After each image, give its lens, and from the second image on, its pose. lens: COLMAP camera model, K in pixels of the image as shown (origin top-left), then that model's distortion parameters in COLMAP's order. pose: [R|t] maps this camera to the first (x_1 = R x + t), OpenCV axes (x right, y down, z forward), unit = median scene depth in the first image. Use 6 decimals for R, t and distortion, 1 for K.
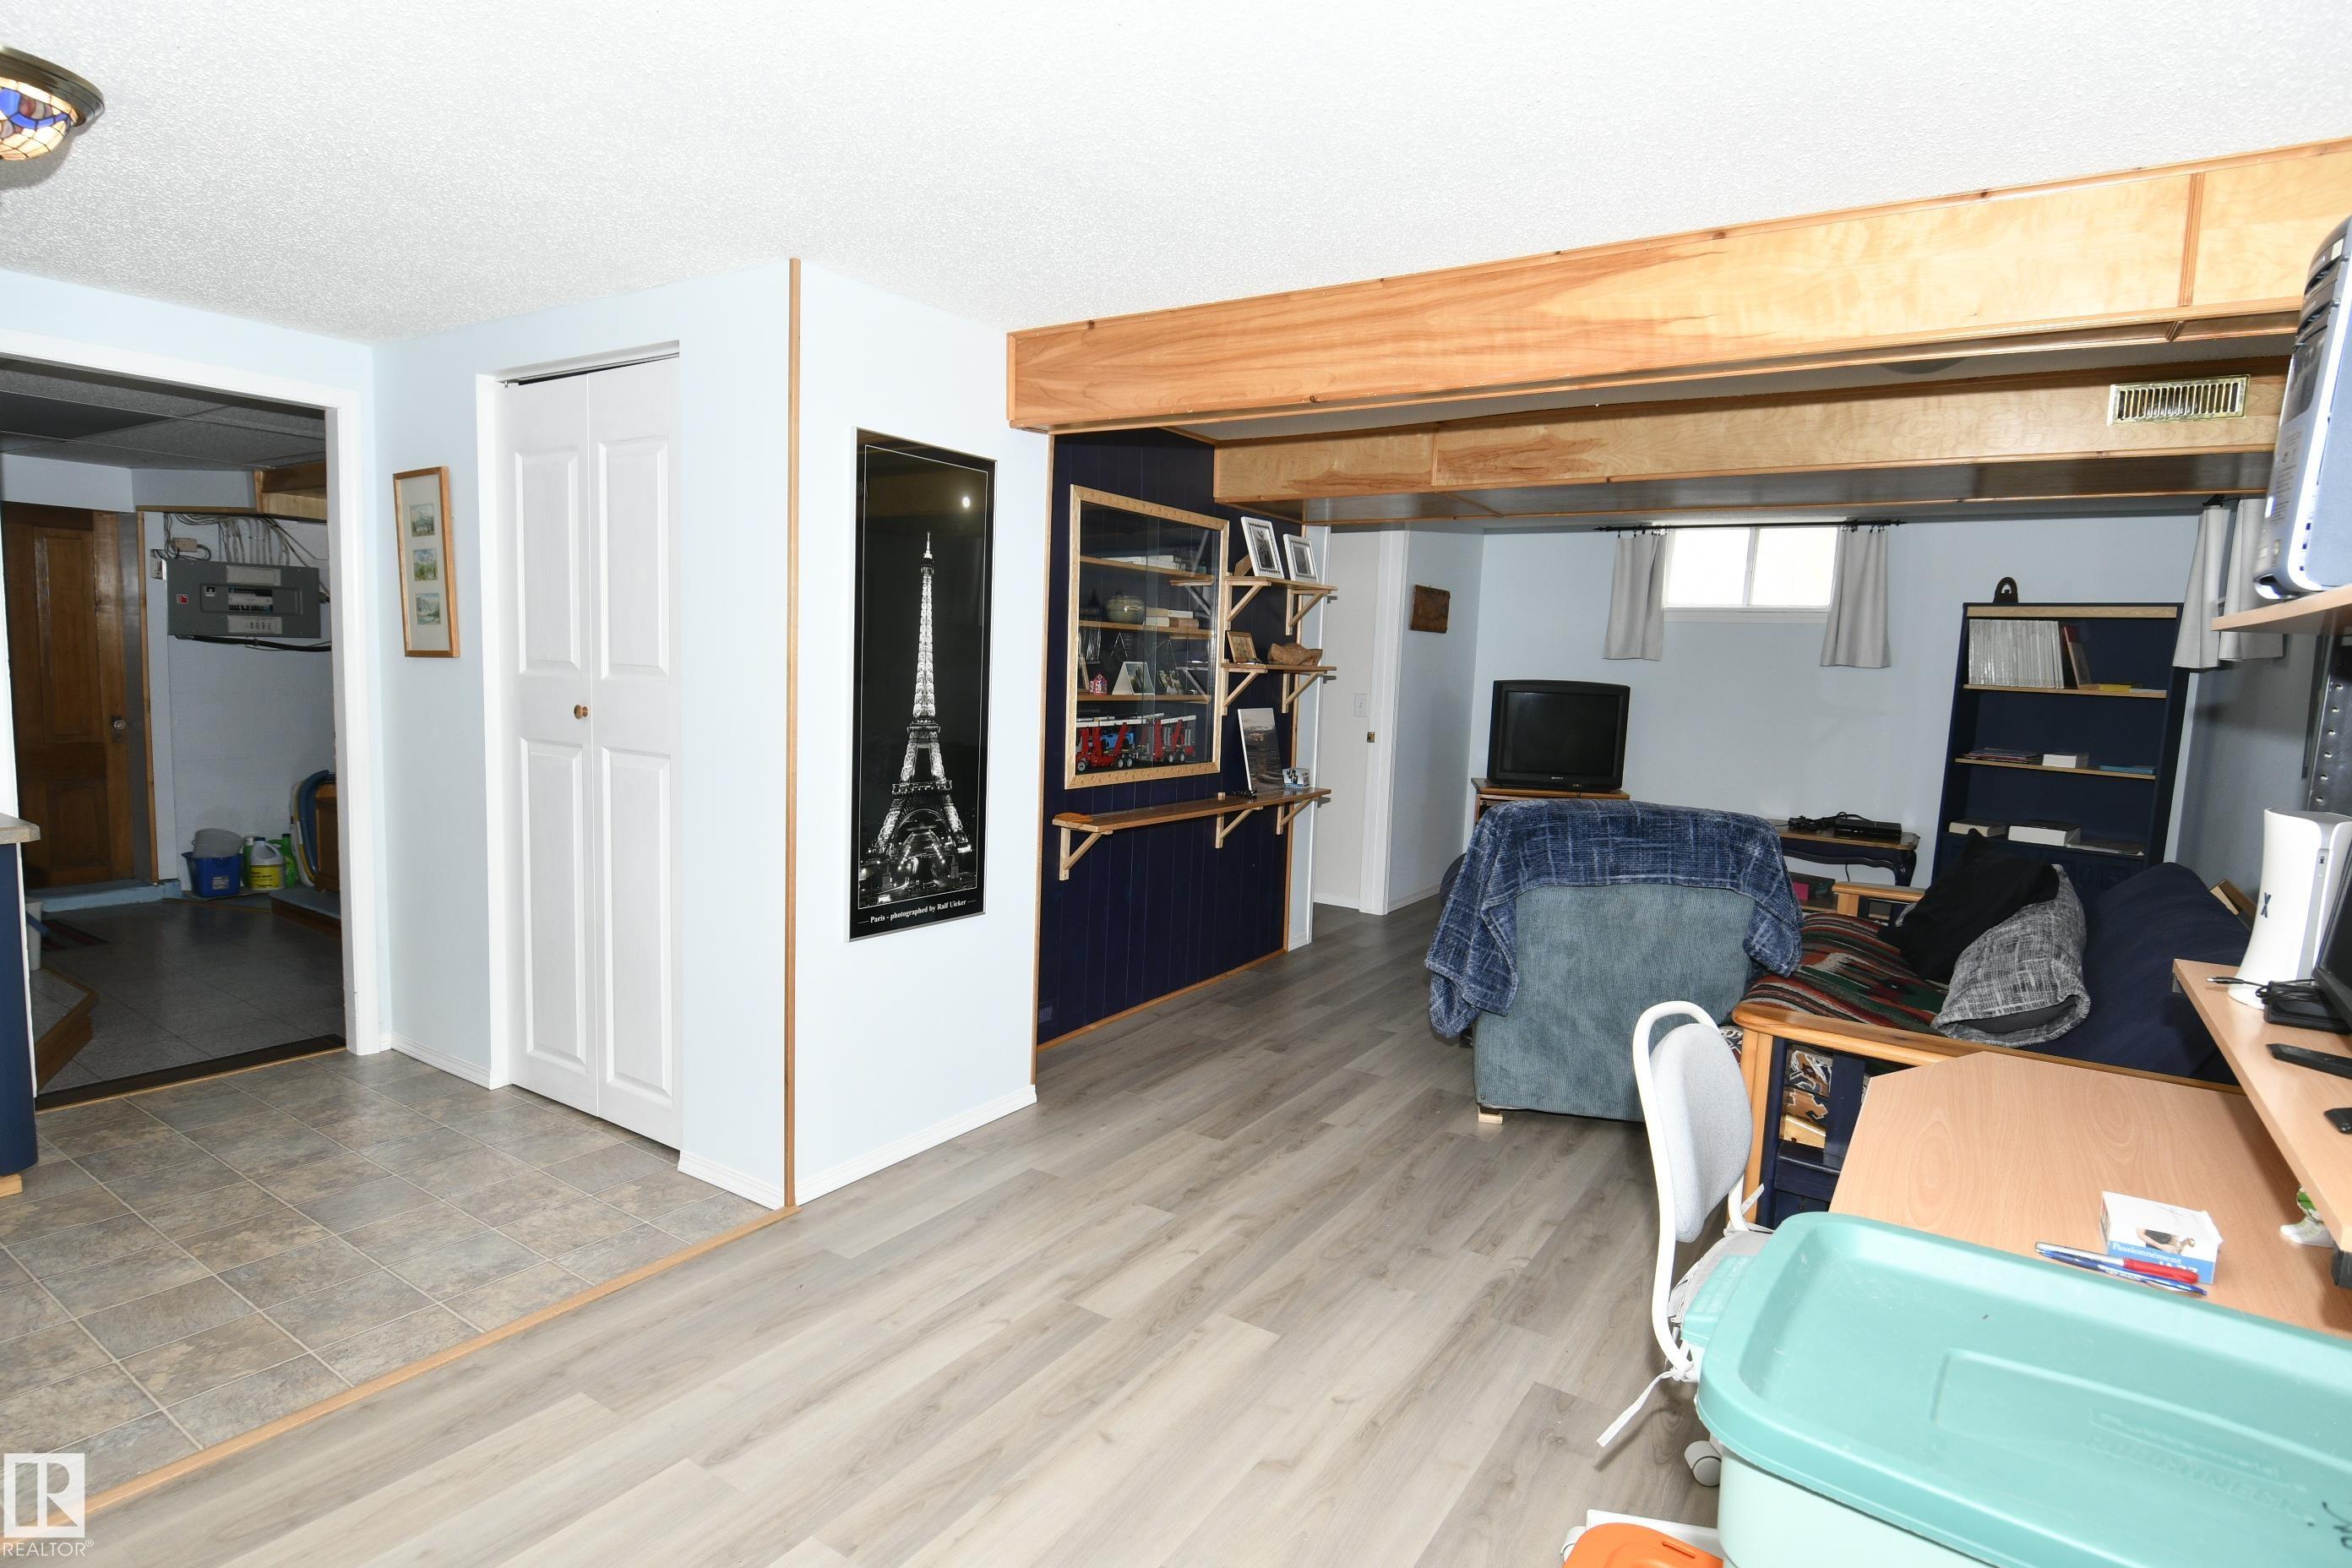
lens RADIAL K [[1229.3, 0, 1167.5], [0, 1229.3, 784.0], [0, 0, 1]] dist [0.002991, -0.012617]
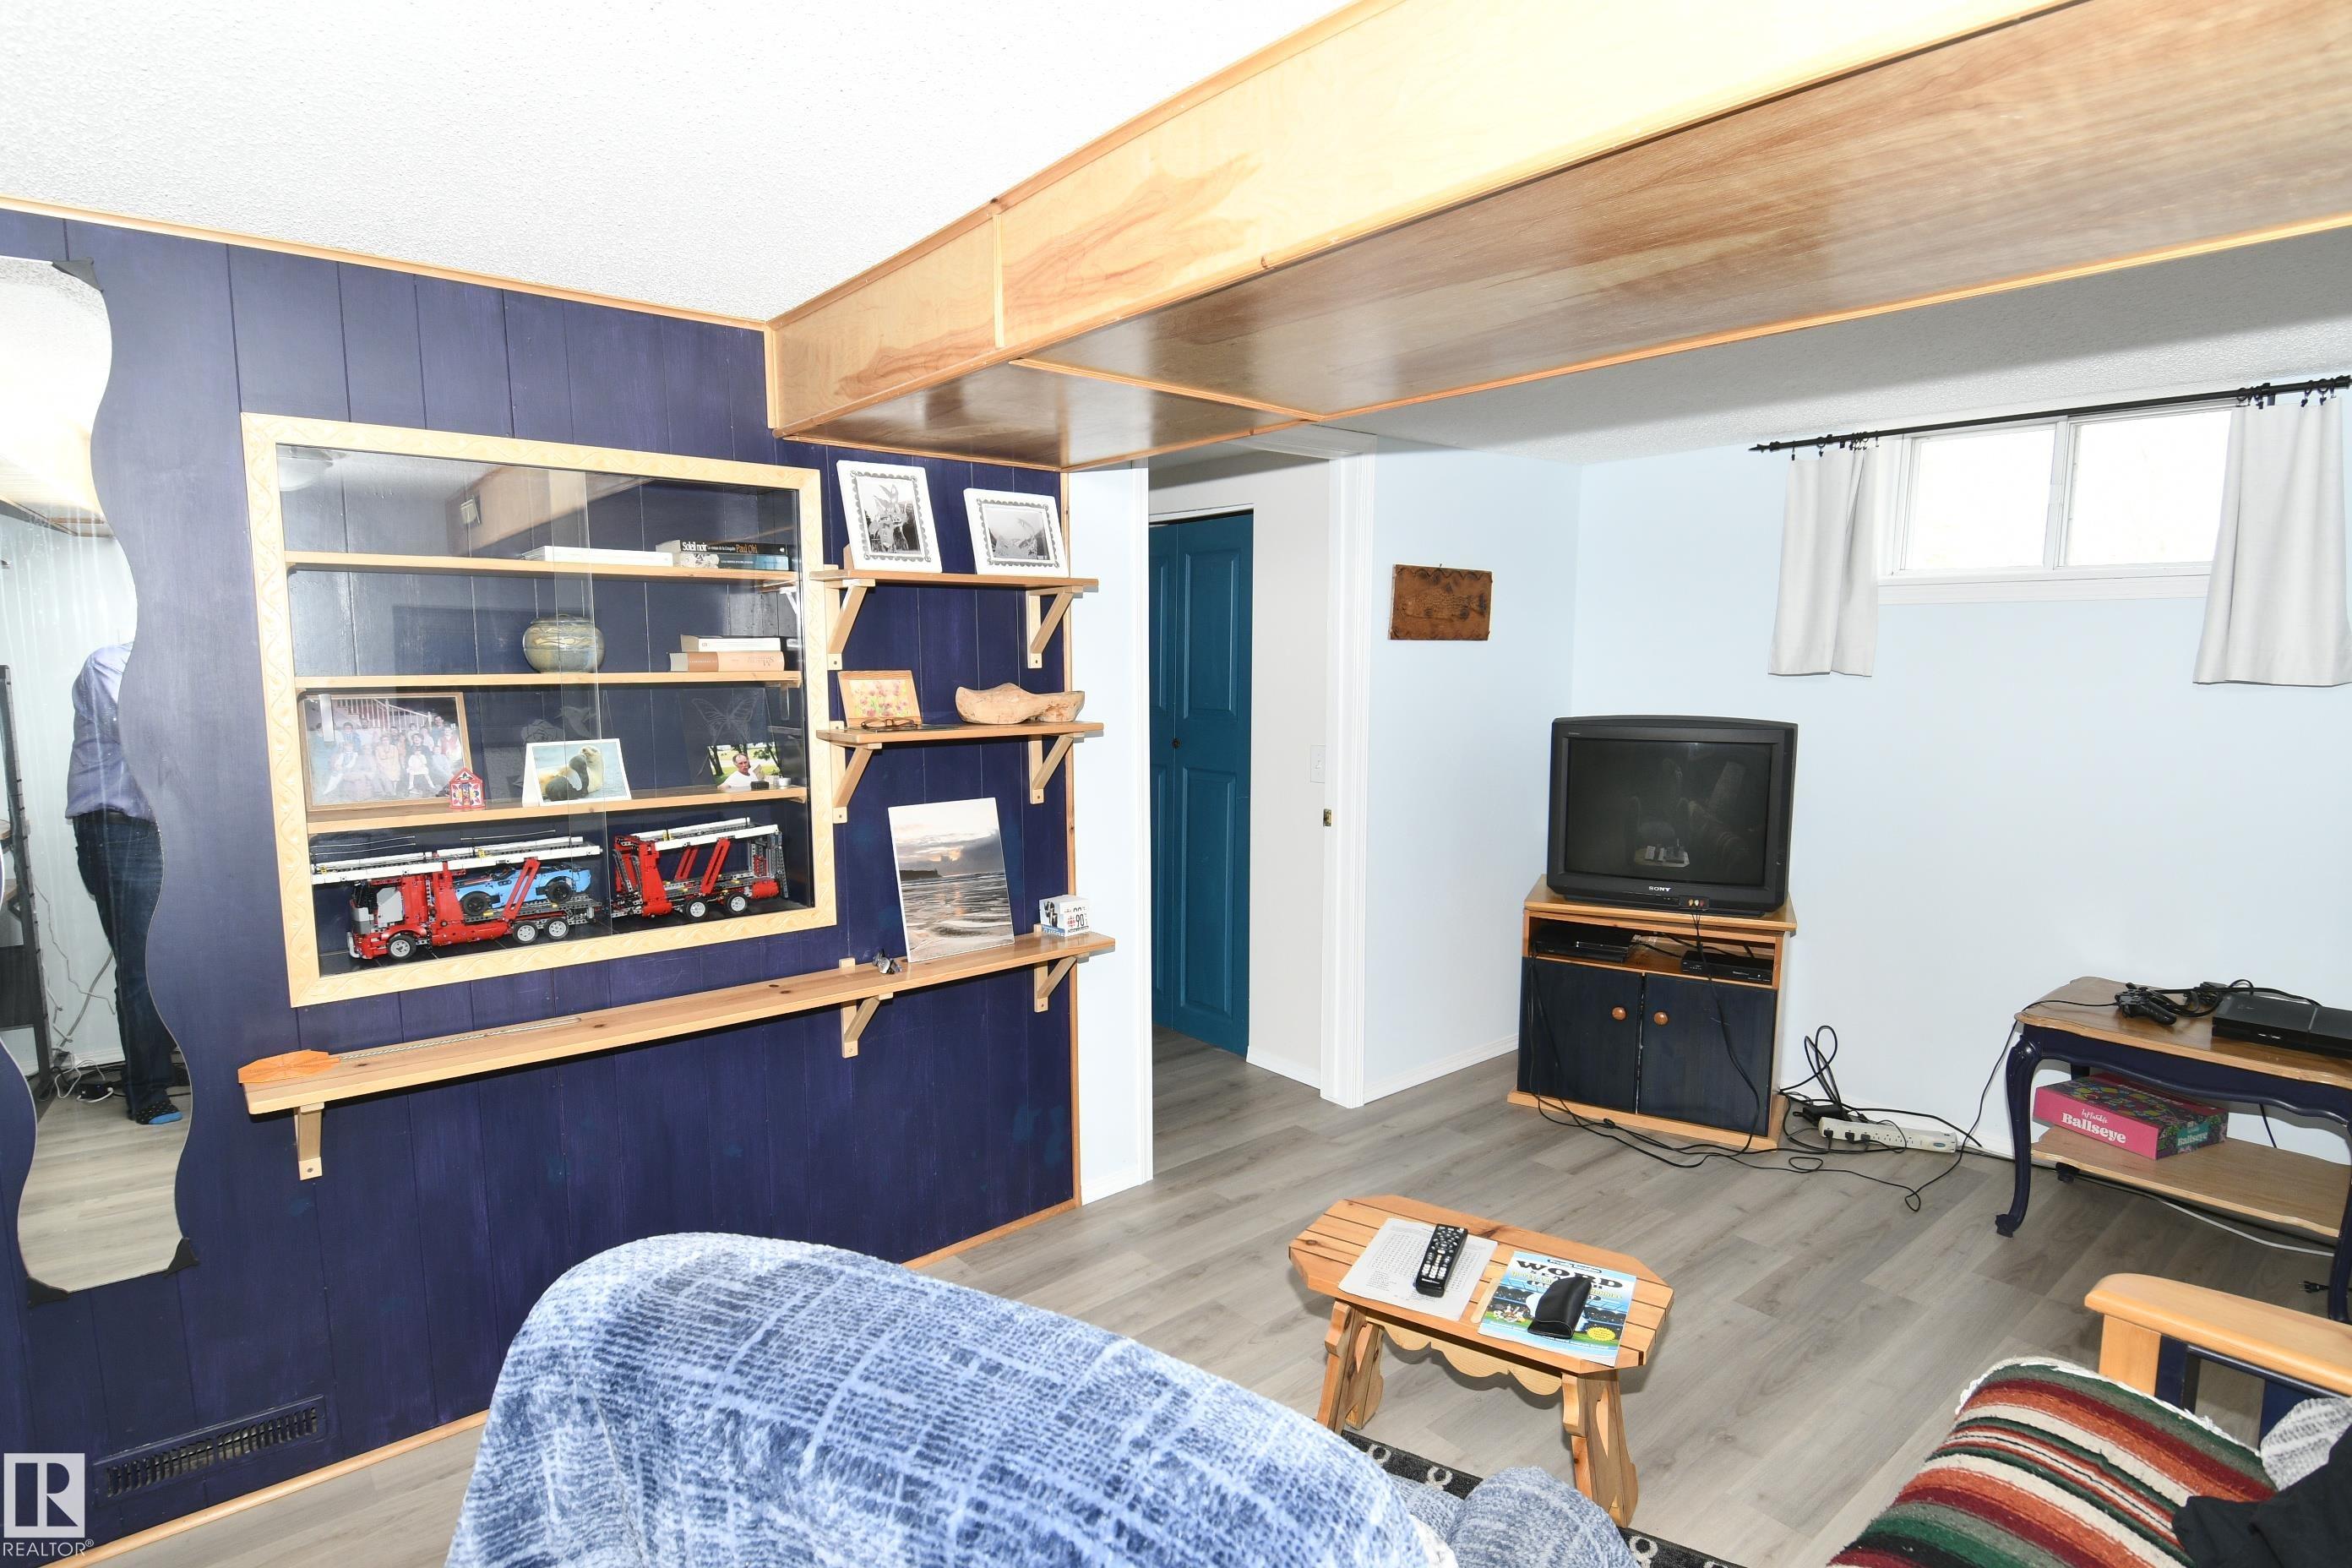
lens RADIAL K [[1229.3, 0, 1167.5], [0, 1229.3, 784.0], [0, 0, 1]] dist [0.002991, -0.012617]
pose [[0.957878, -0.003626, -0.287153, 0.327526], [0.004579, 0.999986, 0.002646, -0.069884], [0.287139, -0.003850, 0.957881, 0.481868]]
